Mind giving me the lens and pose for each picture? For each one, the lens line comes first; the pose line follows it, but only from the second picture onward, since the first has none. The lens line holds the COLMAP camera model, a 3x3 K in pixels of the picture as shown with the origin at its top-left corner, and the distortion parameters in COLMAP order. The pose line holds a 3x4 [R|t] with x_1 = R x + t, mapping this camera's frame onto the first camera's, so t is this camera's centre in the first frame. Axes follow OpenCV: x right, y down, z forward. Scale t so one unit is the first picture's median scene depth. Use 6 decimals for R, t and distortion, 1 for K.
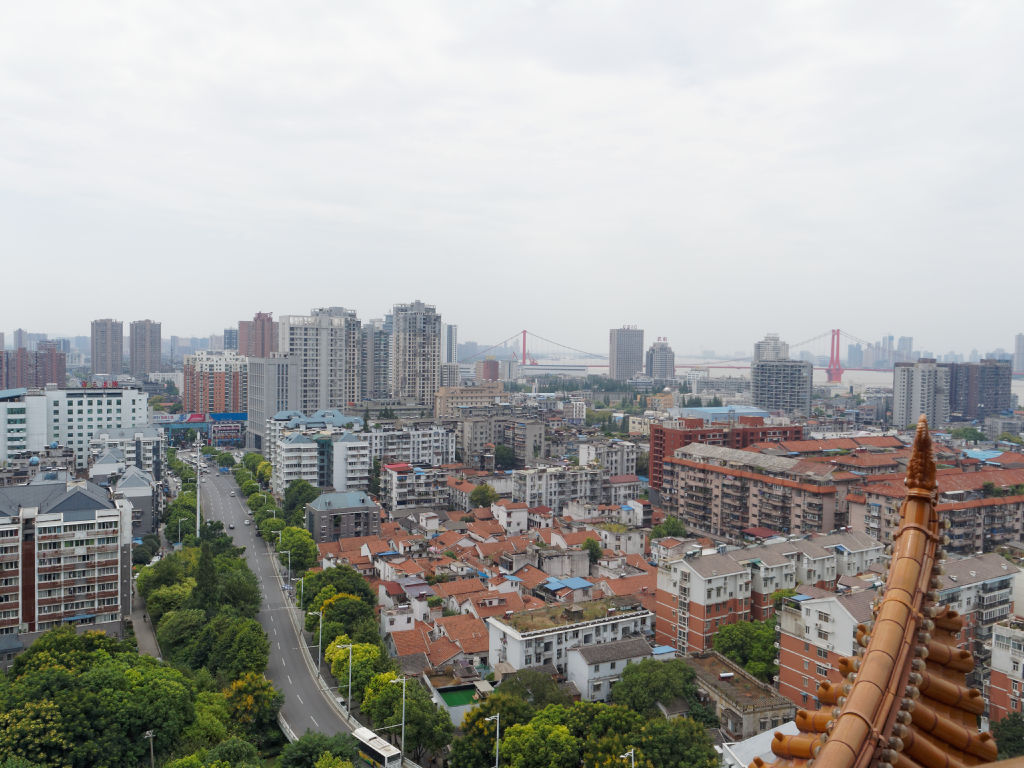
lens RADIAL K [[813.7, 0, 509.7], [0, 813.7, 388.6], [0, 0, 1]] dist [0.016222, -0.003330]
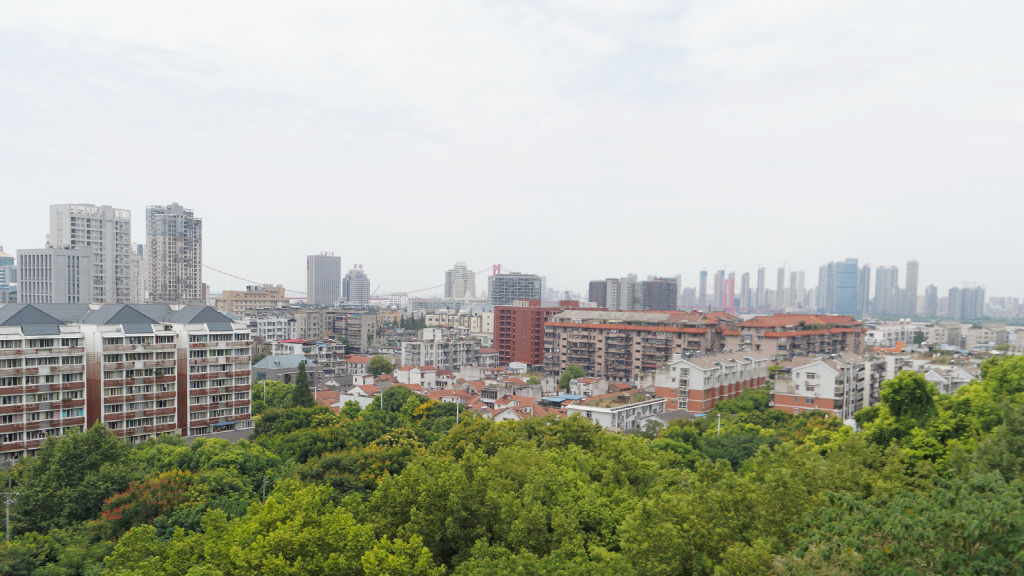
lens RADIAL K [[813.9, 0, 511.5], [0, 813.9, 348.6], [0, 0, 1]] dist [-0.002790, 0.002946]
pose [[0.909129, -0.024091, 0.415818, -0.476985], [0.014042, 0.999531, 0.027208, 0.123973], [-0.416278, -0.018897, 0.909041, -0.067496]]
